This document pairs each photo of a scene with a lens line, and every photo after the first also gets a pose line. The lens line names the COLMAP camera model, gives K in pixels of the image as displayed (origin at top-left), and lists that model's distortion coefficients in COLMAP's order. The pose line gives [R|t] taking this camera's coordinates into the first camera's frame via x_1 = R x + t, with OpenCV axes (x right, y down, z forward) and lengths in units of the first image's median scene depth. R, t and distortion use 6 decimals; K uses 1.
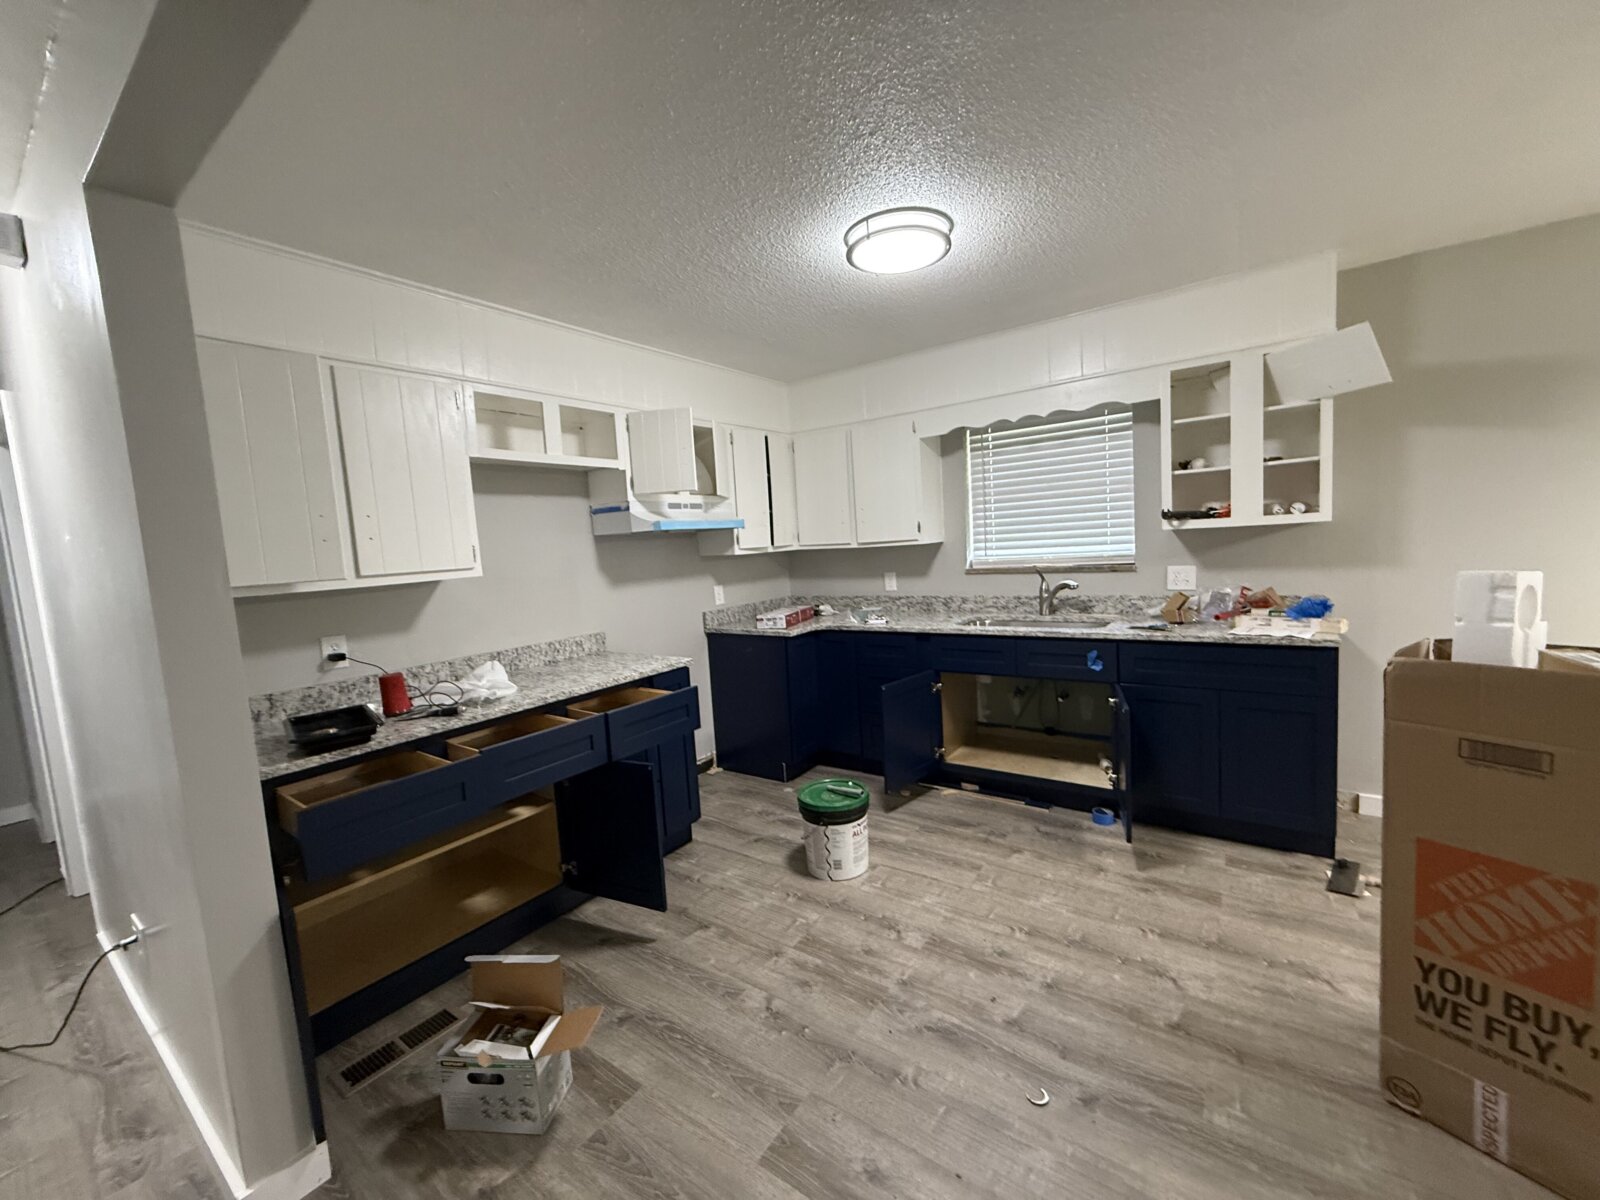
lens RADIAL K [[639.4, 0, 794.3], [0, 639.4, 599.1], [0, 0, 1]] dist [0.001432, -0.000011]
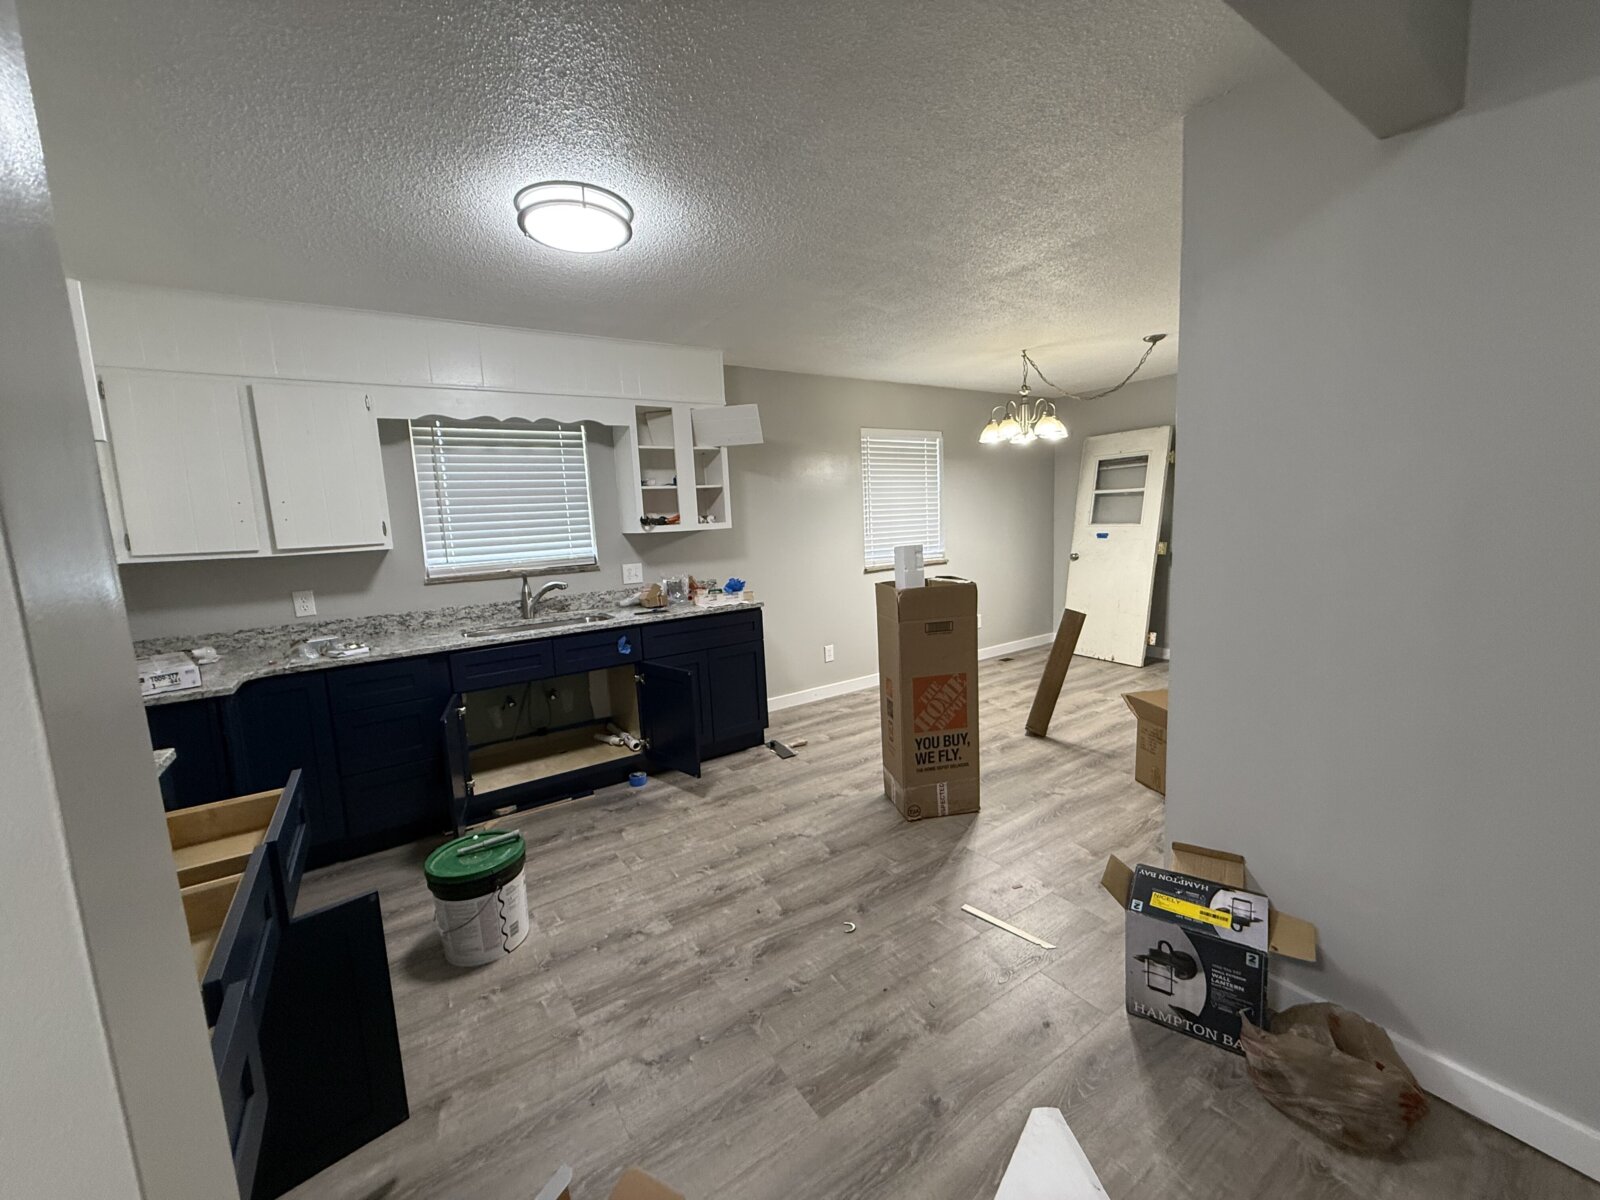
lens RADIAL K [[640.4, 0, 797.4], [0, 640.4, 599.8], [0, 0, 1]] dist [0.001102, 0.000194]
pose [[0.343617, -0.075637, 0.936059, -0.563554], [0.113563, 0.992783, 0.038533, 0.006818], [-0.932218, 0.093061, 0.349726, 0.348653]]
